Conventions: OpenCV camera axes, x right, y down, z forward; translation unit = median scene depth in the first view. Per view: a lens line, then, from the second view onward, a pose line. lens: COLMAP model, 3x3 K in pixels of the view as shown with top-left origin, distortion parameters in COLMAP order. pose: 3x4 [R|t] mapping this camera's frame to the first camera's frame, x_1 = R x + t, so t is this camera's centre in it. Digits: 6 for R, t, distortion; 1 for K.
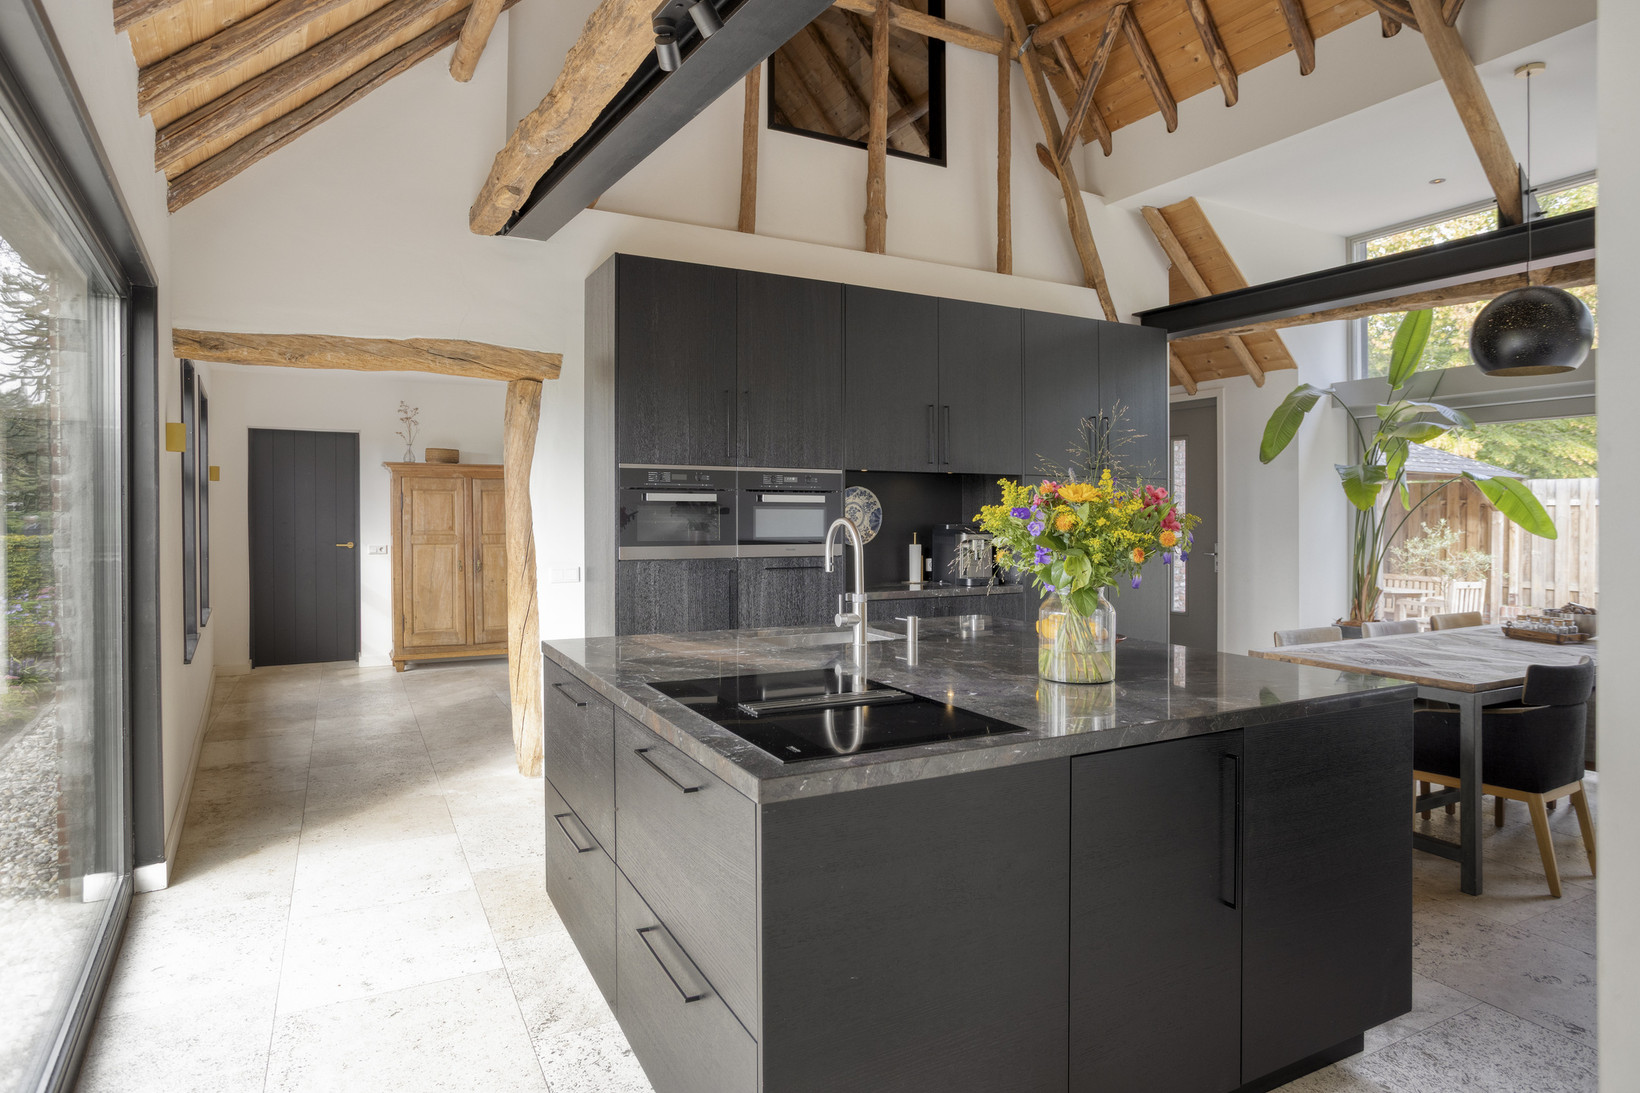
lens RADIAL K [[903.5, 0, 817.1], [0, 903.5, 521.7], [0, 0, 1]] dist [-0.001147, -0.000093]
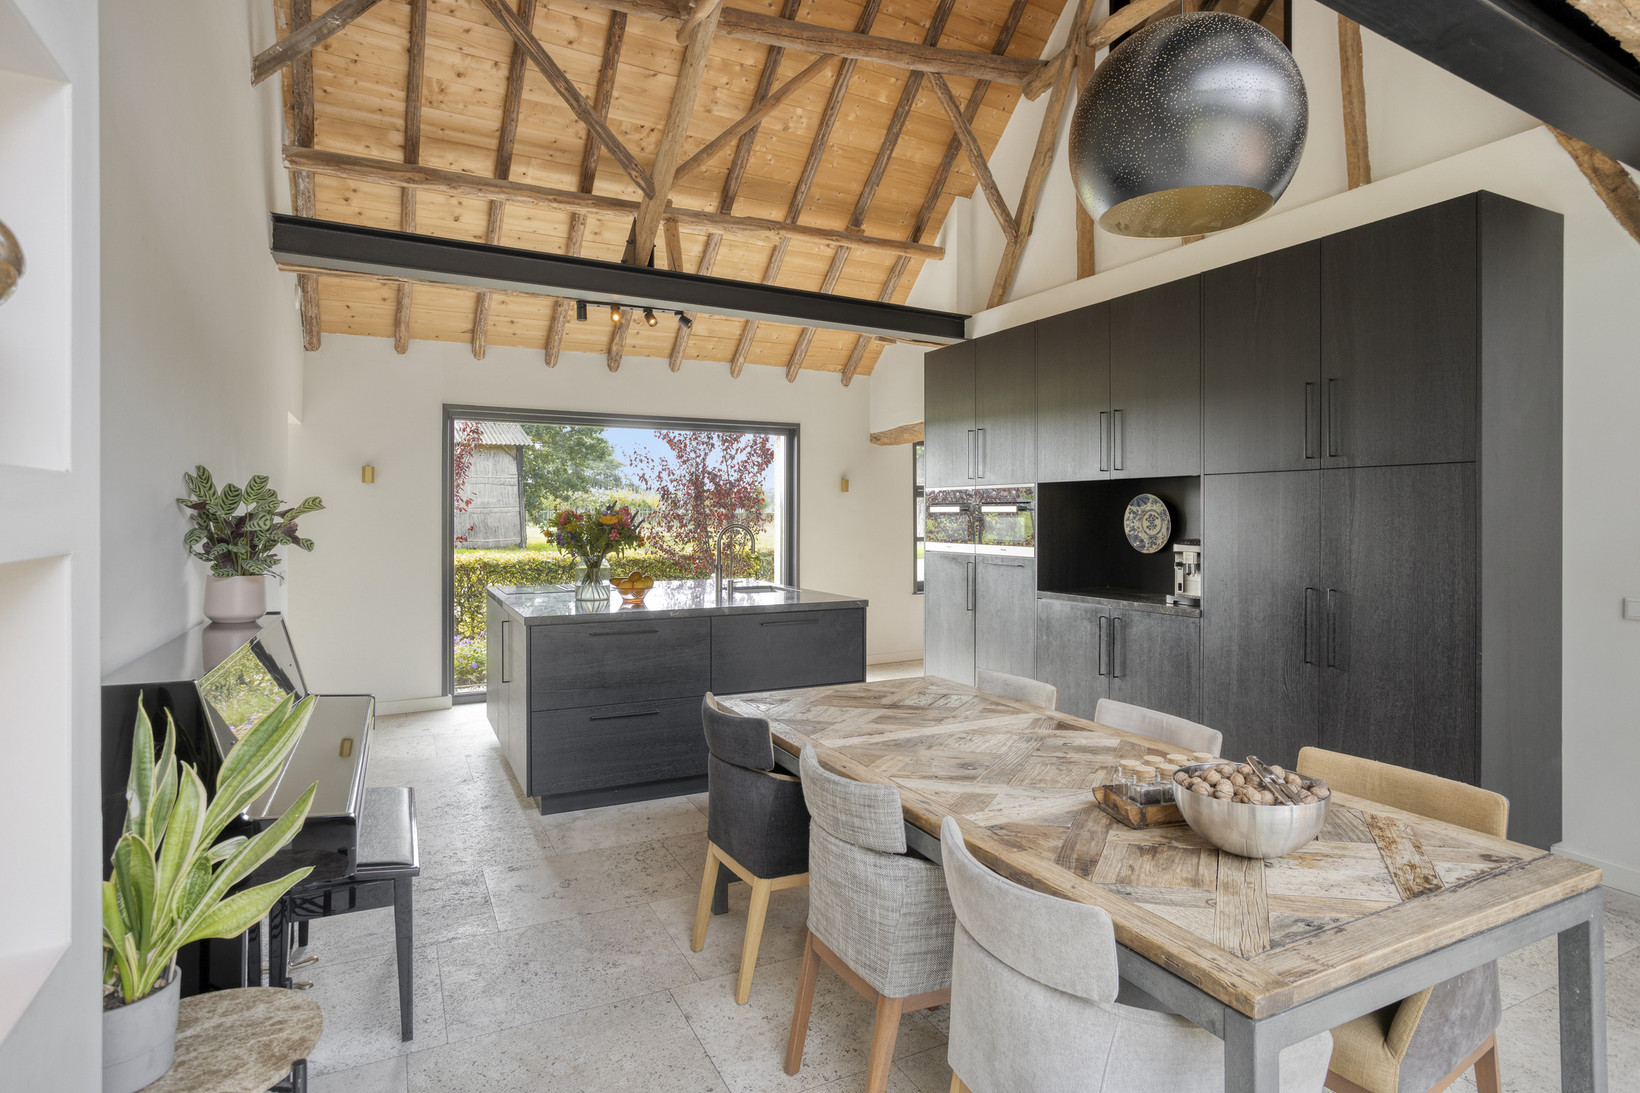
lens RADIAL K [[903.5, 0, 817.1], [0, 903.5, 521.7], [0, 0, 1]] dist [-0.001147, -0.000093]
pose [[-0.036370, 0.002020, -0.999336, 1.101784], [-0.002803, 0.999994, 0.002123, -0.009775], [0.999334, 0.002878, -0.036364, 0.739505]]
